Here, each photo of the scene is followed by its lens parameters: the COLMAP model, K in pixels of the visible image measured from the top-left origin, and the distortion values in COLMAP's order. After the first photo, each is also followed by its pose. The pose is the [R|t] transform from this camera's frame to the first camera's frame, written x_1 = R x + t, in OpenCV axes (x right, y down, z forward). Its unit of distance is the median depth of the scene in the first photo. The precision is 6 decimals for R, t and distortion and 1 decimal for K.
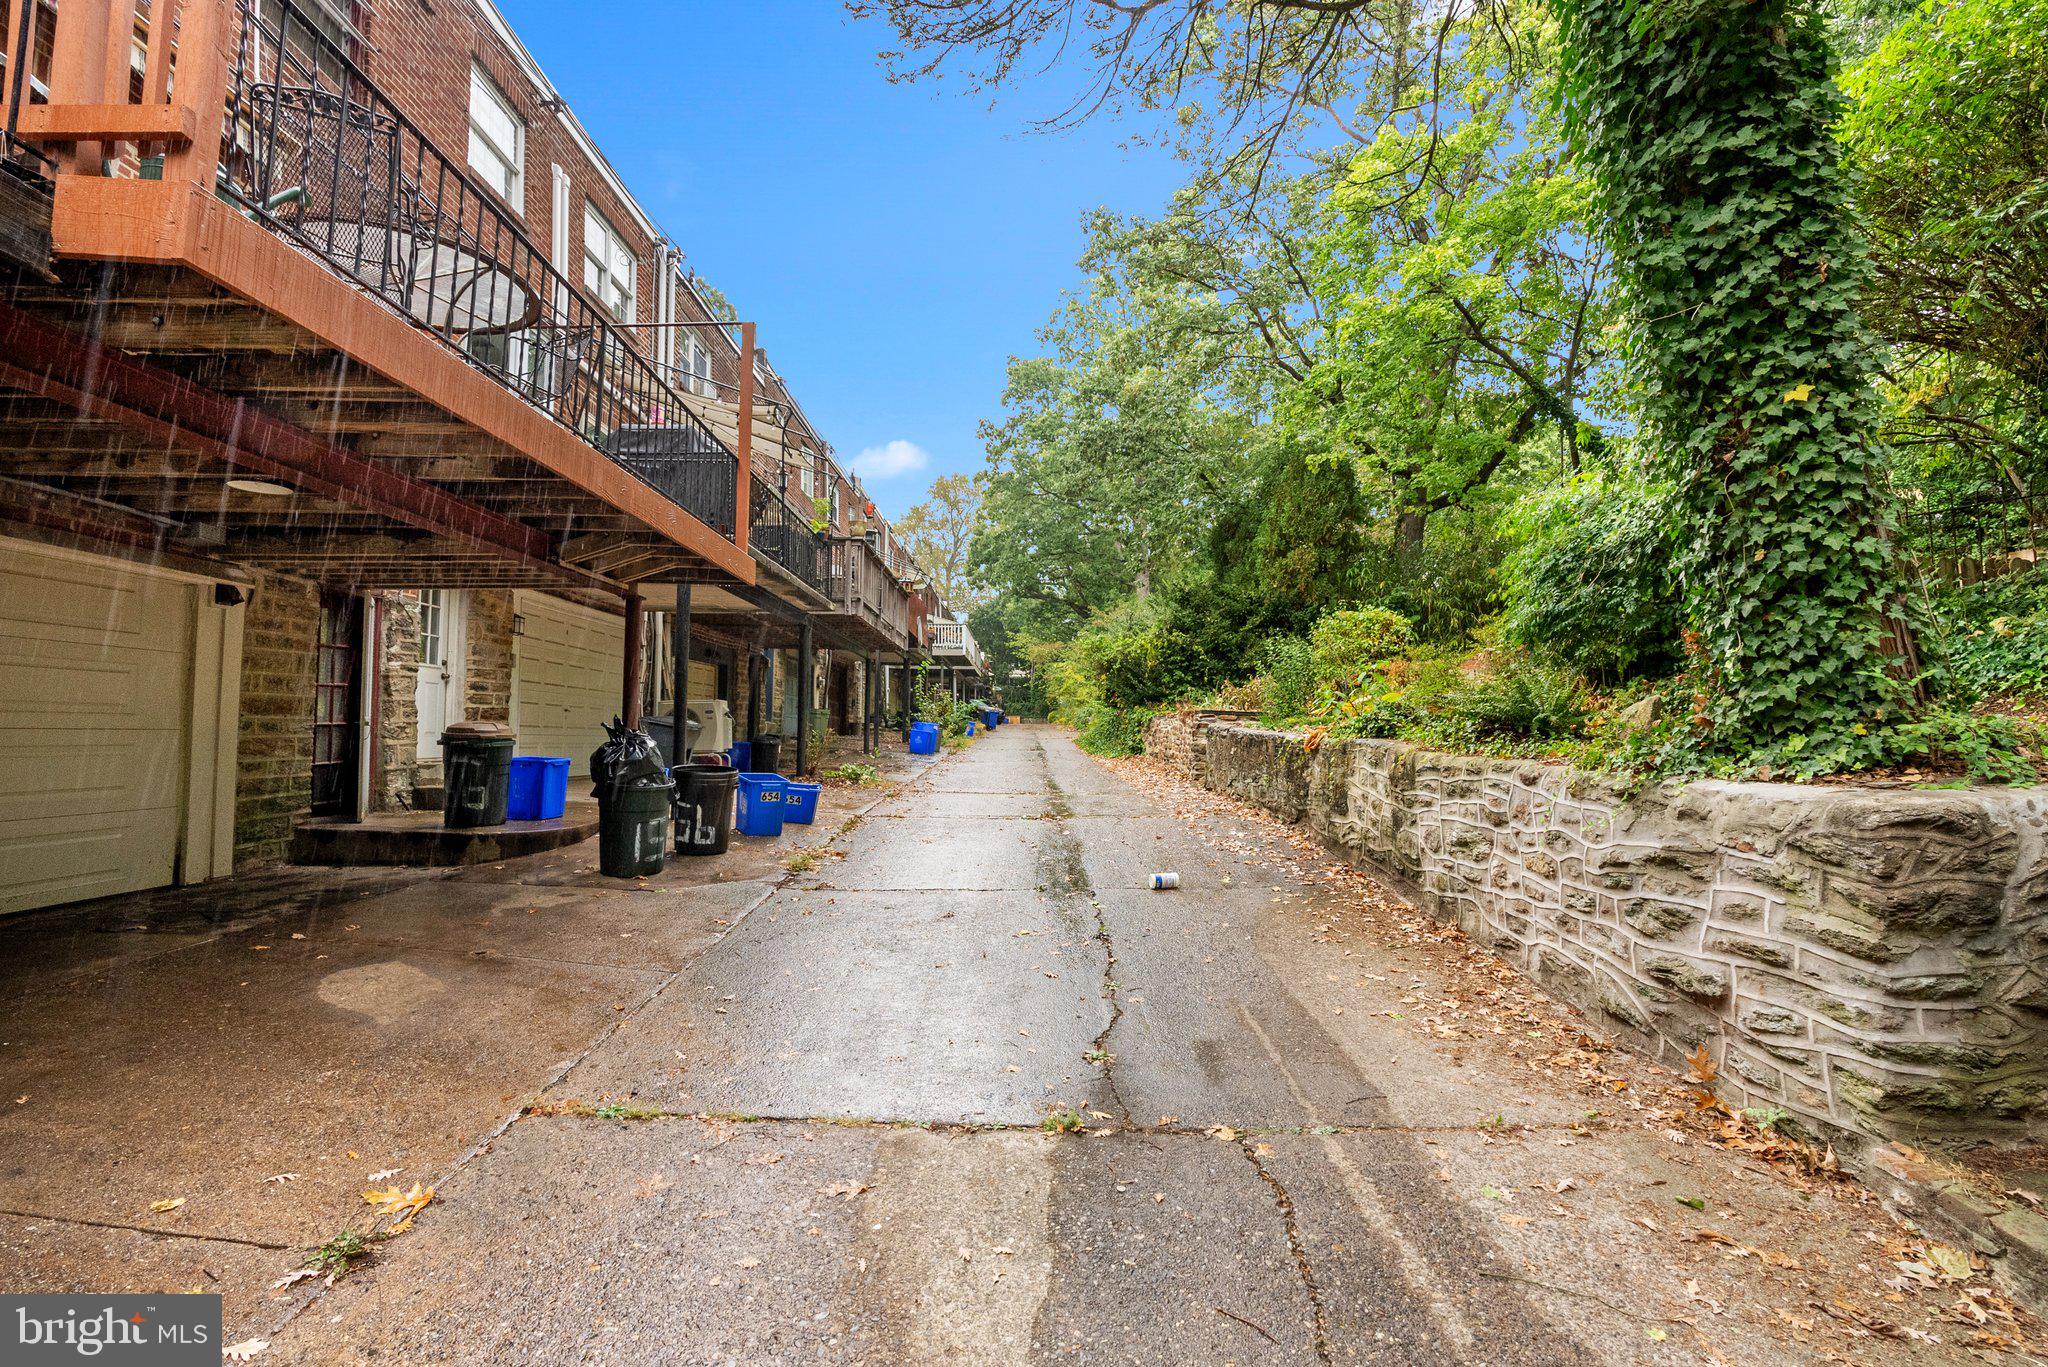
lens RADIAL K [[938.8, 0, 1032.5], [0, 938.8, 679.0], [0, 0, 1]] dist [-0.012724, 0.005181]
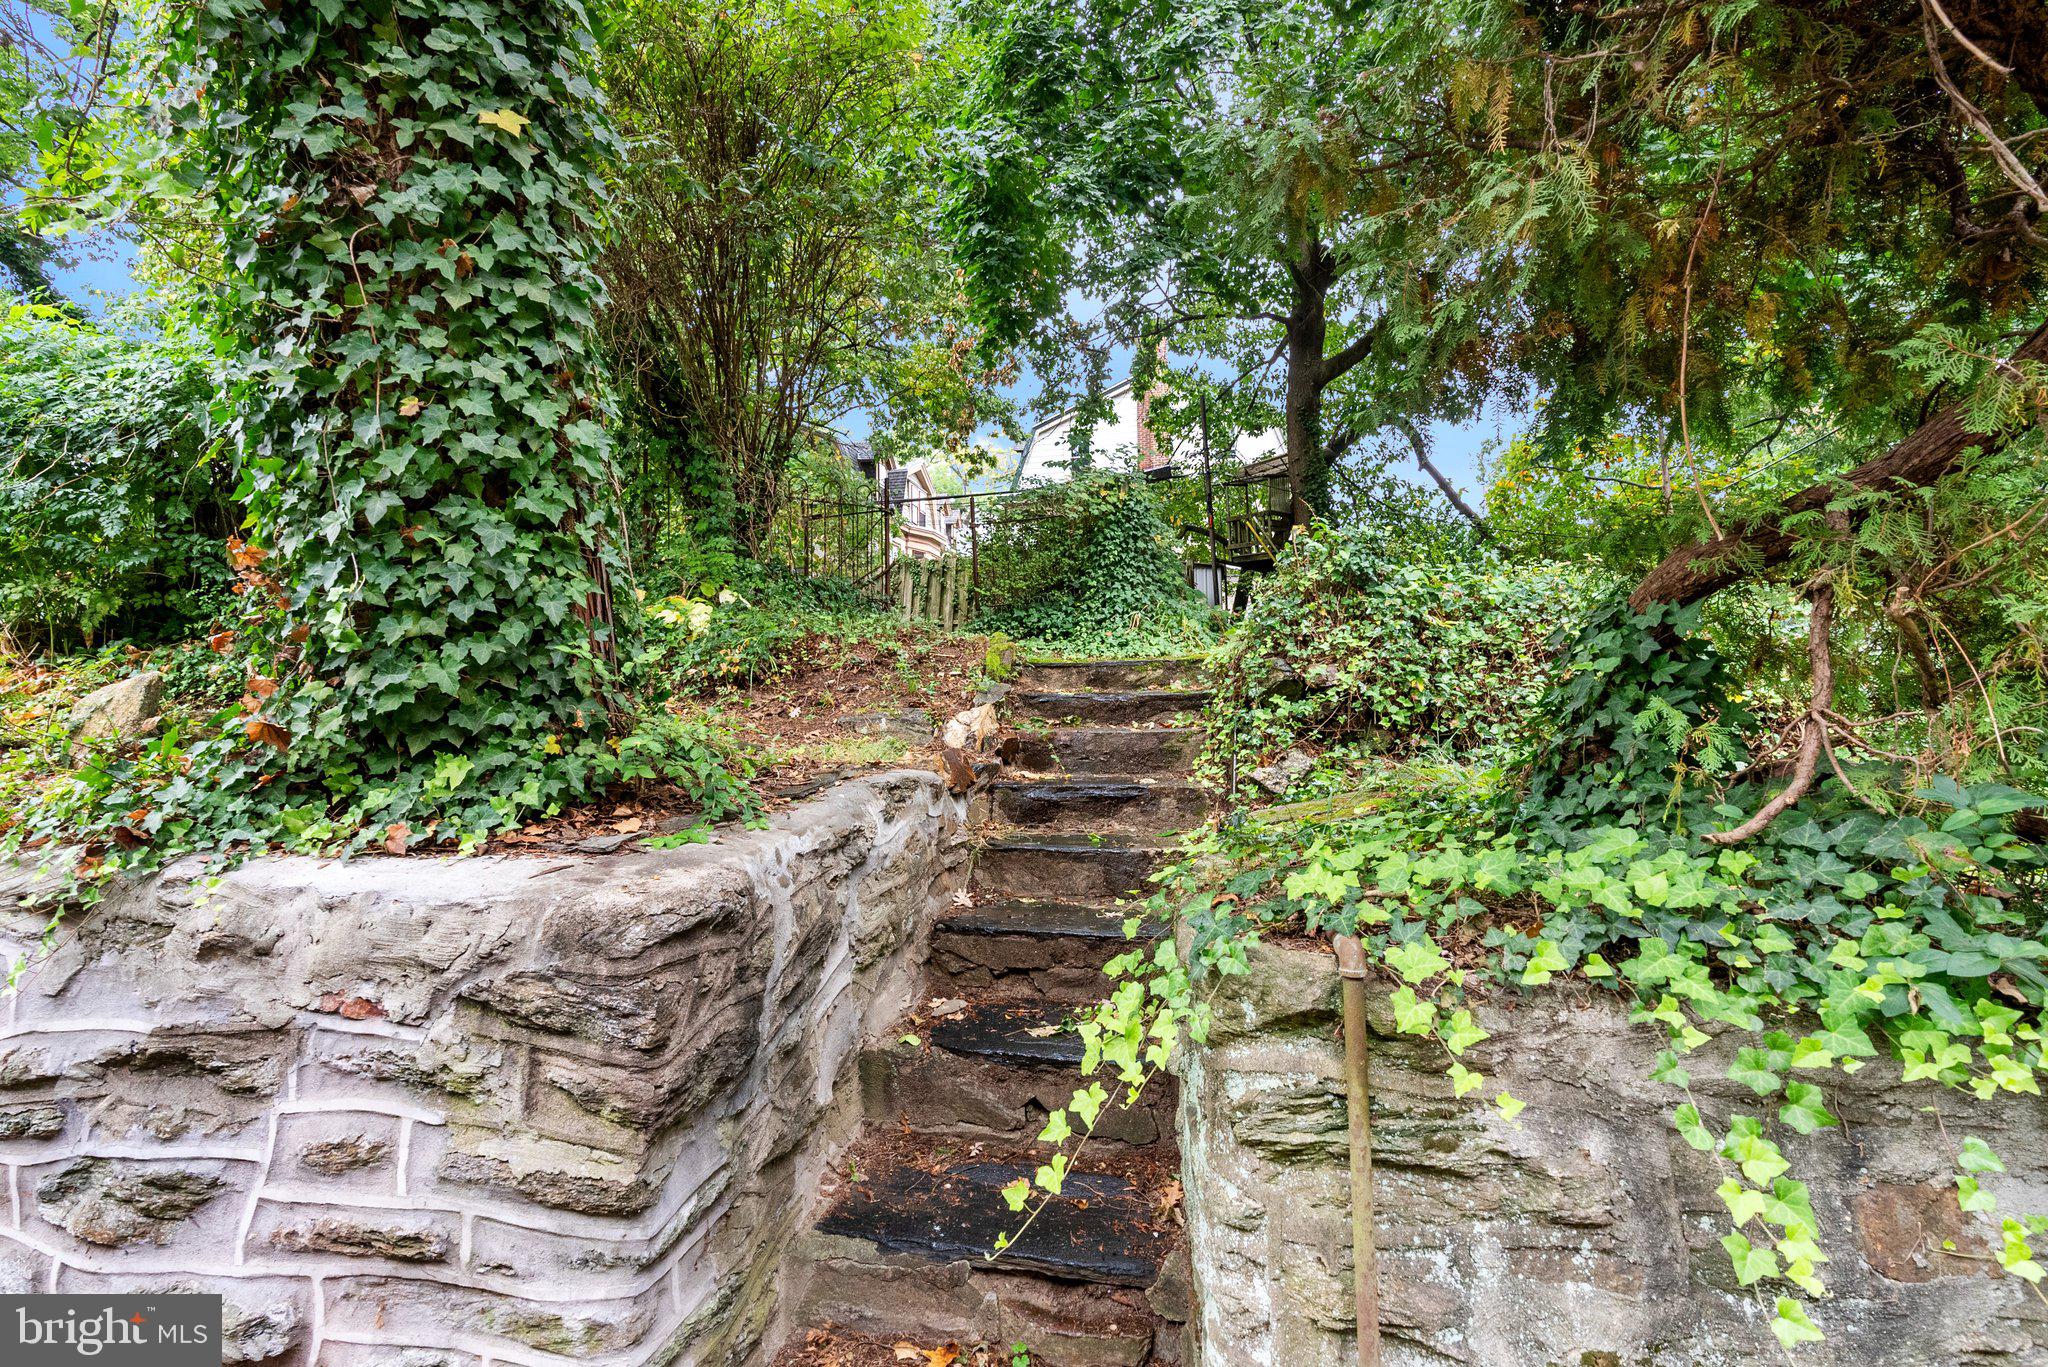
lens RADIAL K [[938.8, 0, 1032.5], [0, 938.8, 679.0], [0, 0, 1]] dist [-0.012724, 0.005181]
pose [[0.219153, 0.029017, 0.975259, 0.354061], [-0.050281, 0.998565, -0.018412, 0.007808], [-0.974394, -0.045002, 0.220297, 0.539734]]
